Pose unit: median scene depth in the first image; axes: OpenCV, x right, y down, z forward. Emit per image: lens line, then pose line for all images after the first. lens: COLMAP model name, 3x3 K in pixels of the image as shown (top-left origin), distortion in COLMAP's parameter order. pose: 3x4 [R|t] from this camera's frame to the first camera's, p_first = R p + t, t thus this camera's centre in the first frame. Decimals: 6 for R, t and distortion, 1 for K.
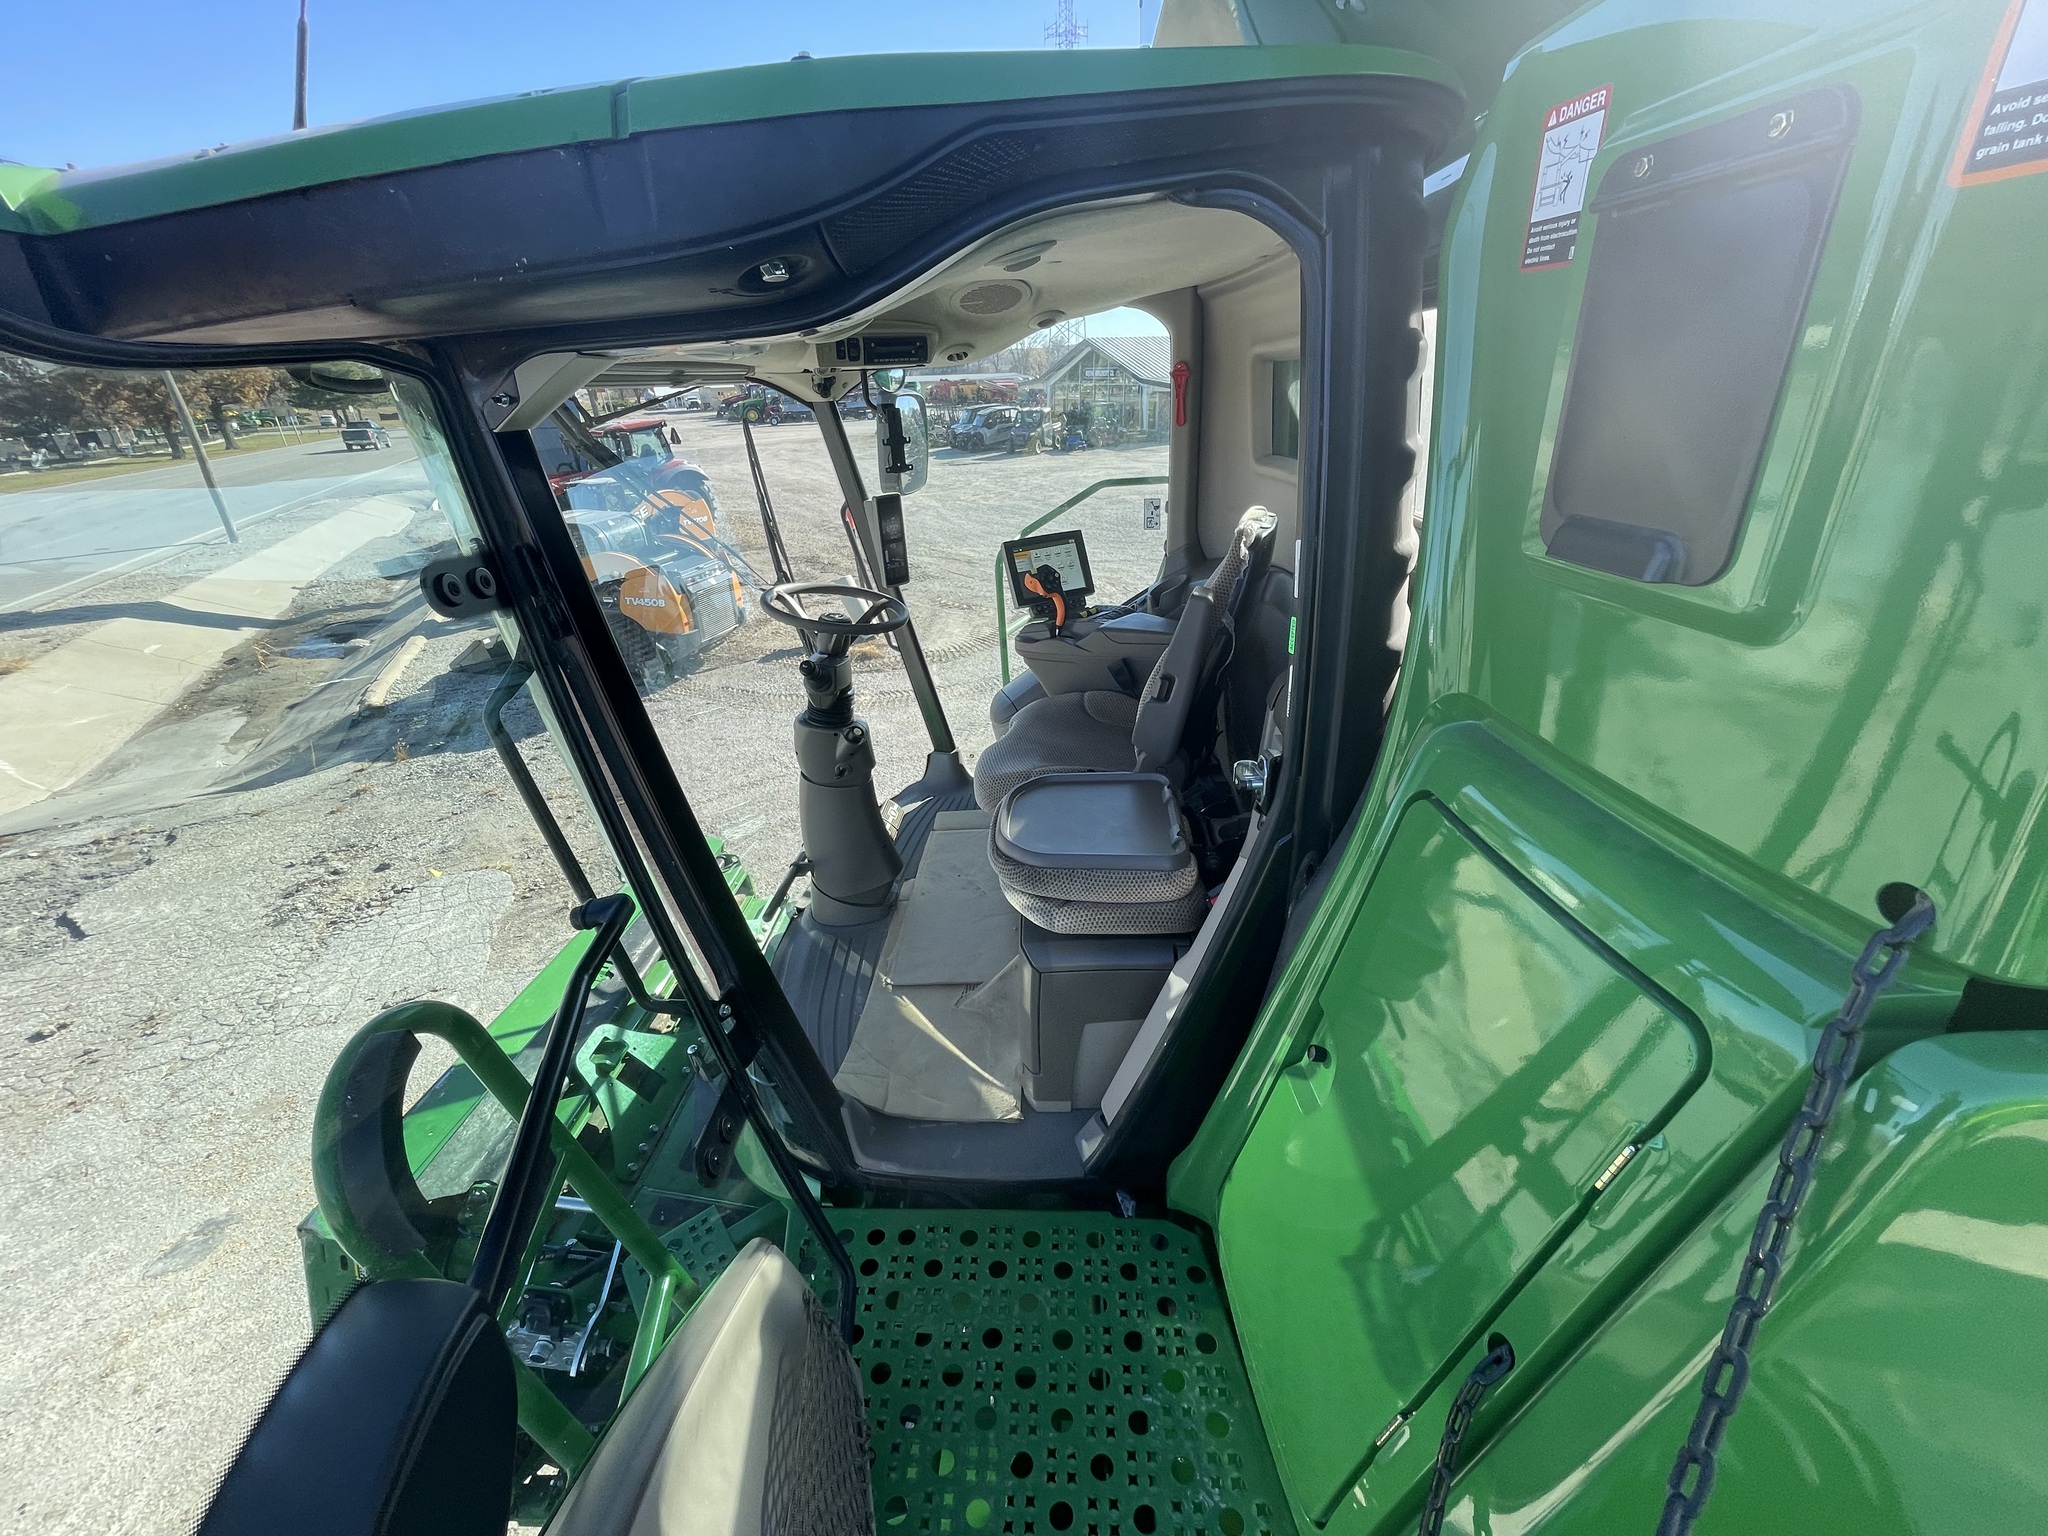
lens RADIAL K [[828.8, 0, 1020.8], [0, 828.8, 761.1], [0, 0, 1]] dist [-0.000120, -0.001664]
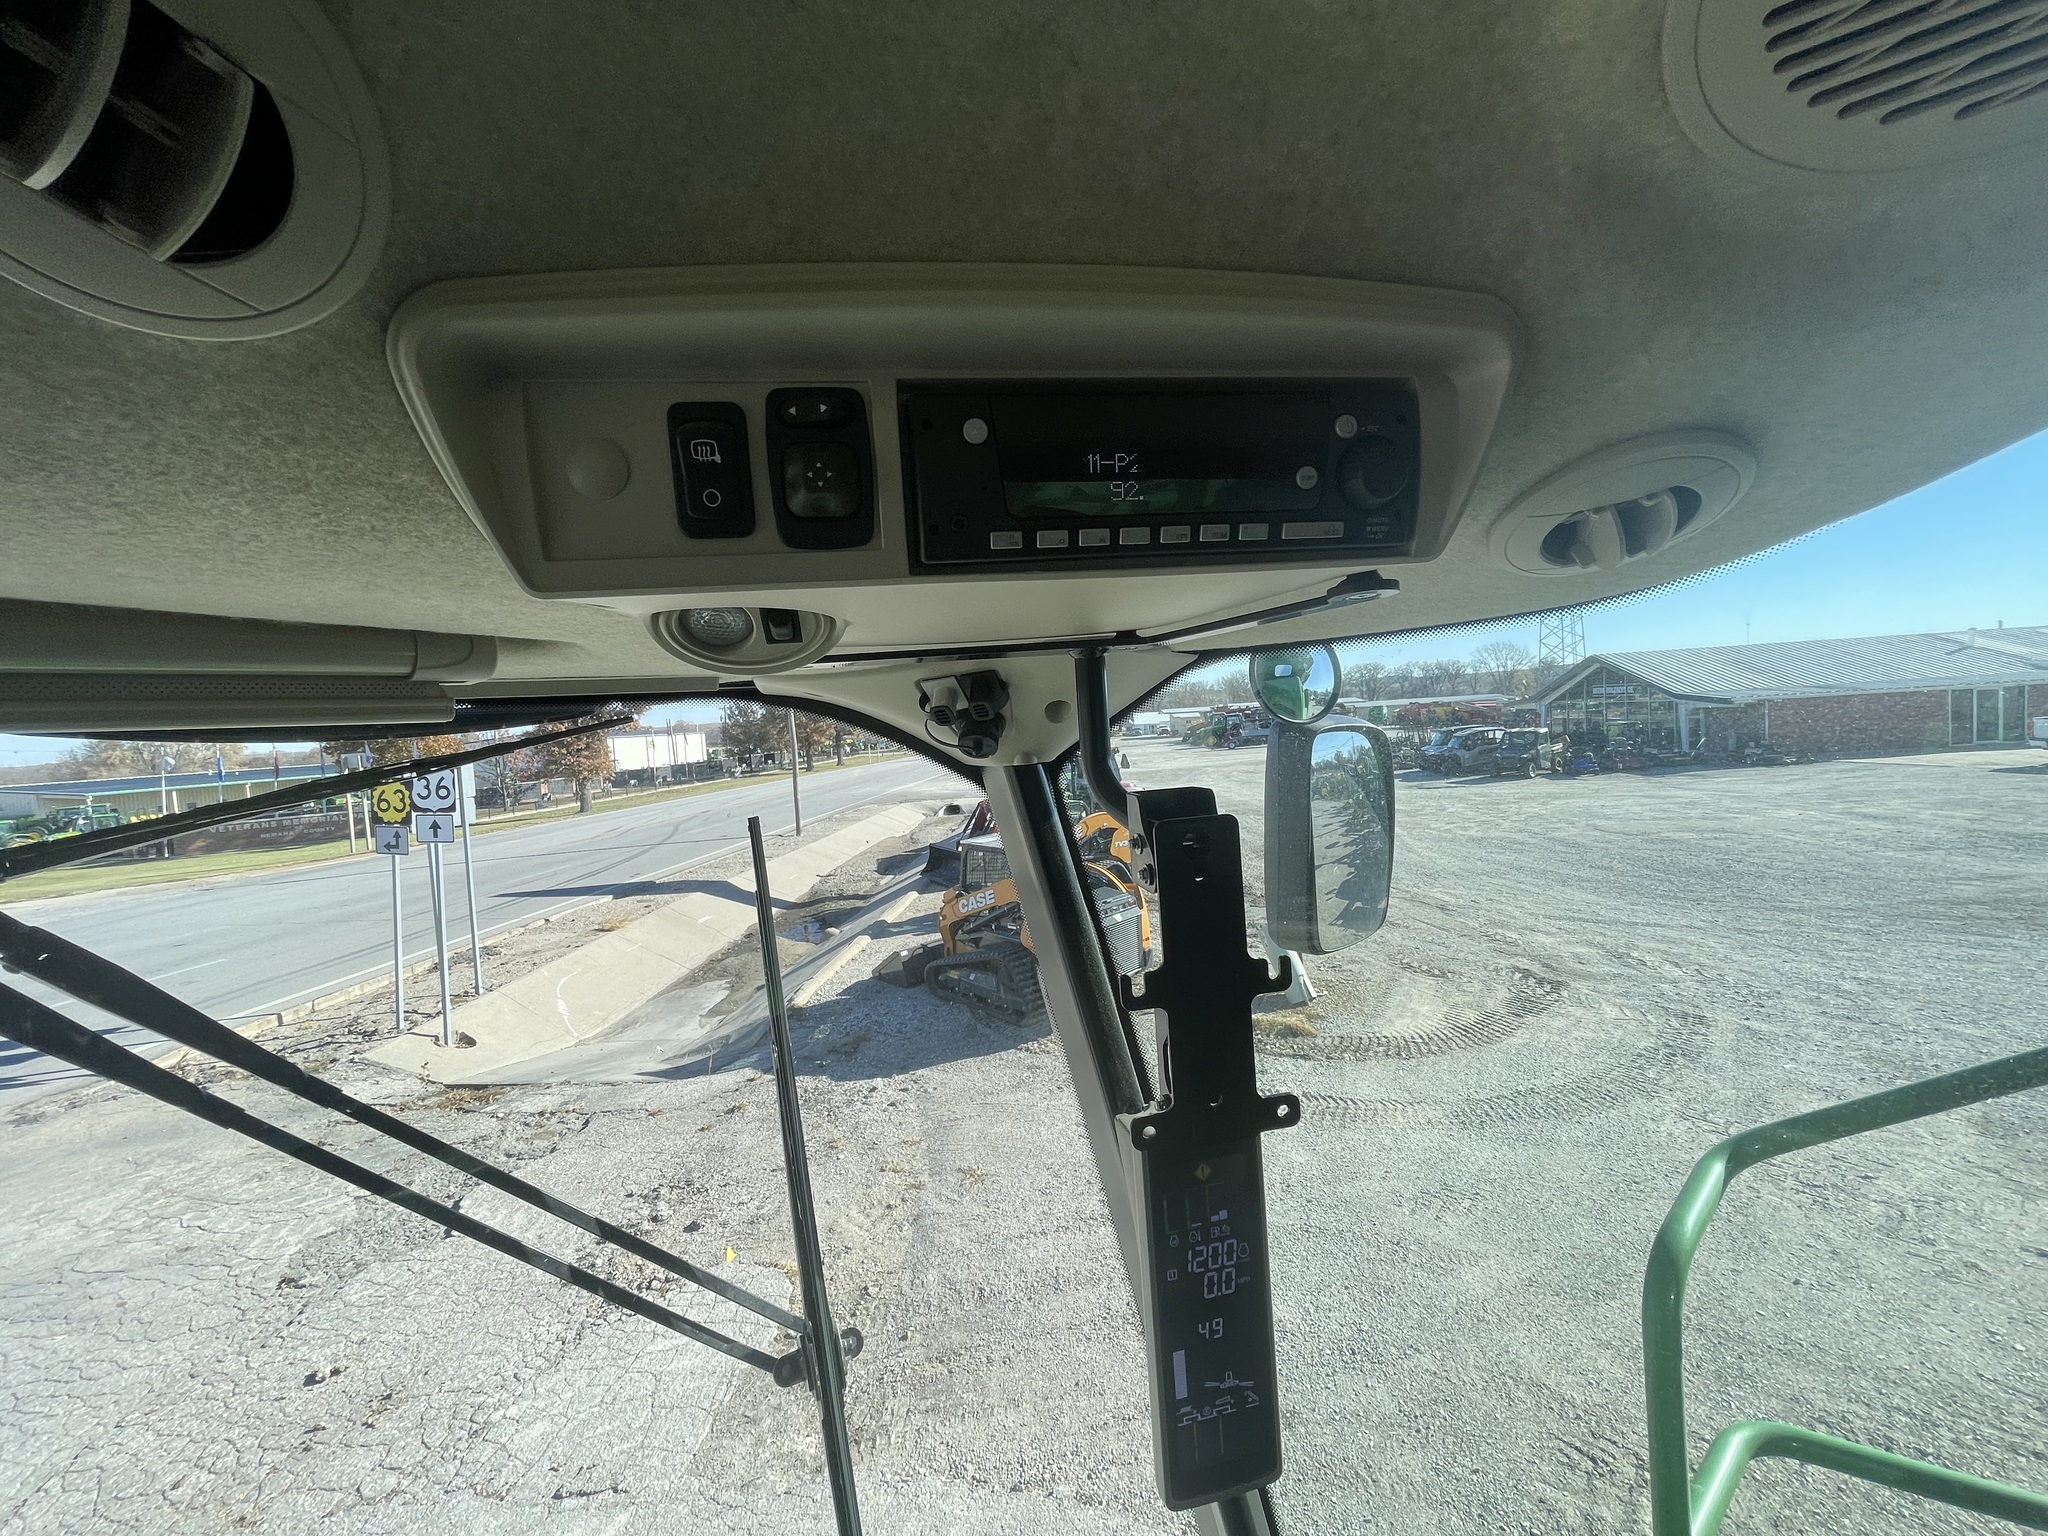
lens RADIAL K [[828.8, 0, 1012.5], [0, 828.8, 758.2], [0, 0, 1]] dist [-0.000120, -0.001664]
pose [[0.860725, 0.000697, -0.509070, -0.032895], [-0.185371, 0.931774, -0.312146, -0.128247], [0.474120, 0.363039, 0.802130, 0.285054]]
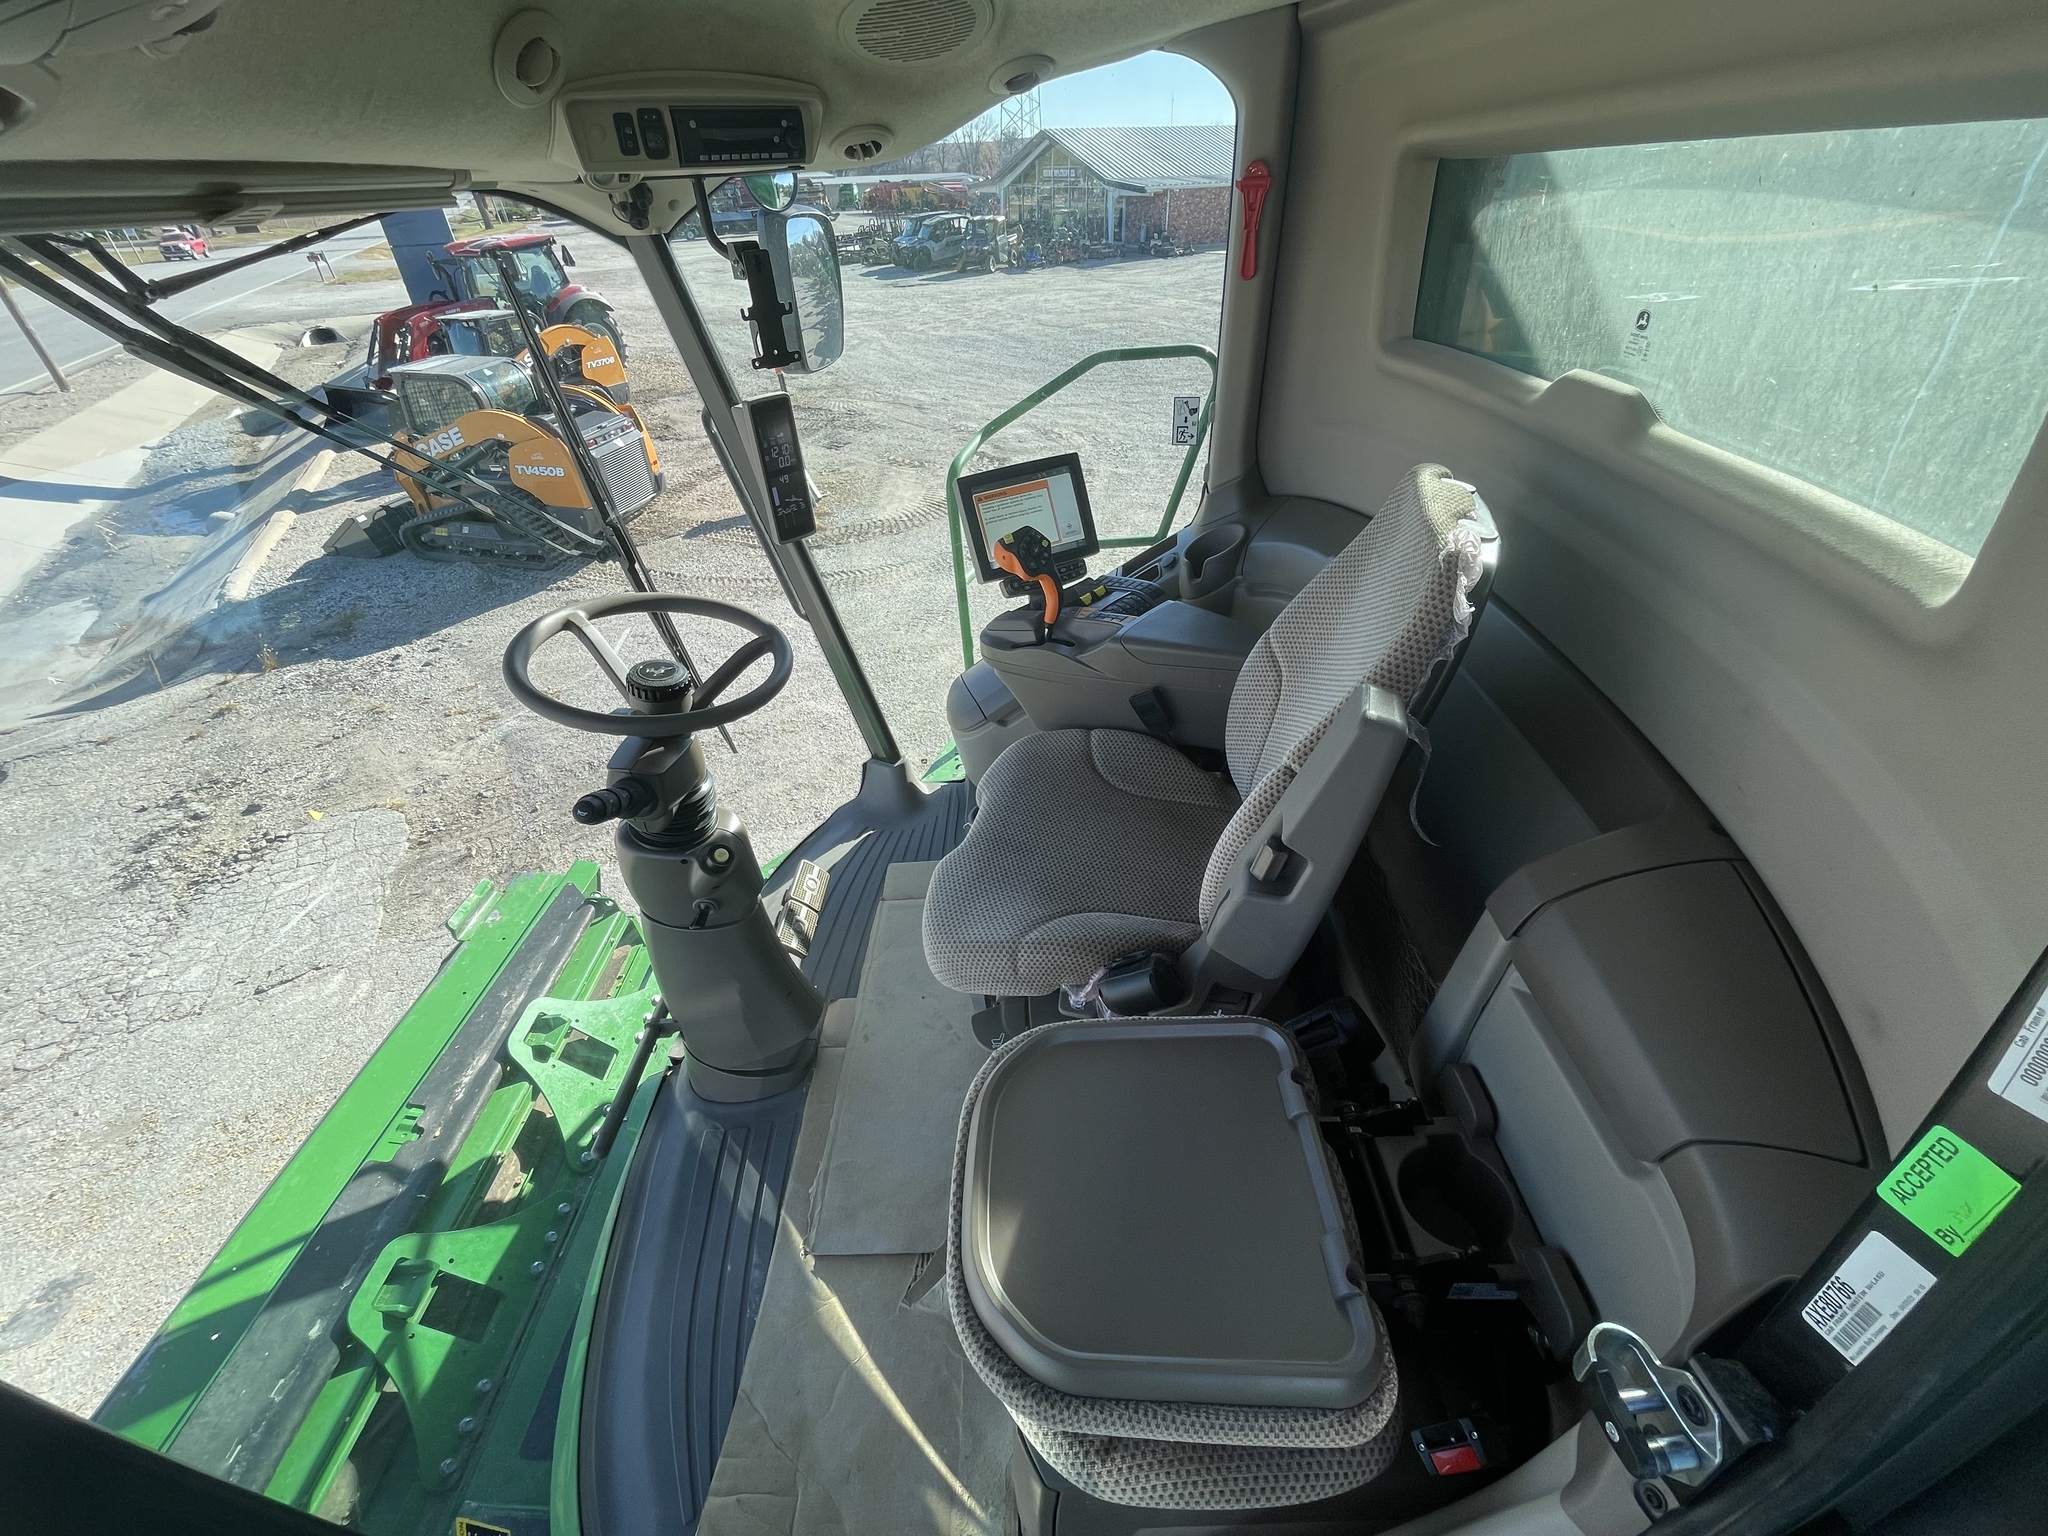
lens RADIAL K [[828.8, 0, 1023.2], [0, 828.8, 762.6], [0, 0, 1]] dist [-0.000120, -0.001664]
pose [[0.998626, -0.030205, 0.042811, -0.001411], [0.021997, 0.983301, 0.180651, -0.060395], [-0.047553, -0.179462, 0.982615, 0.124792]]
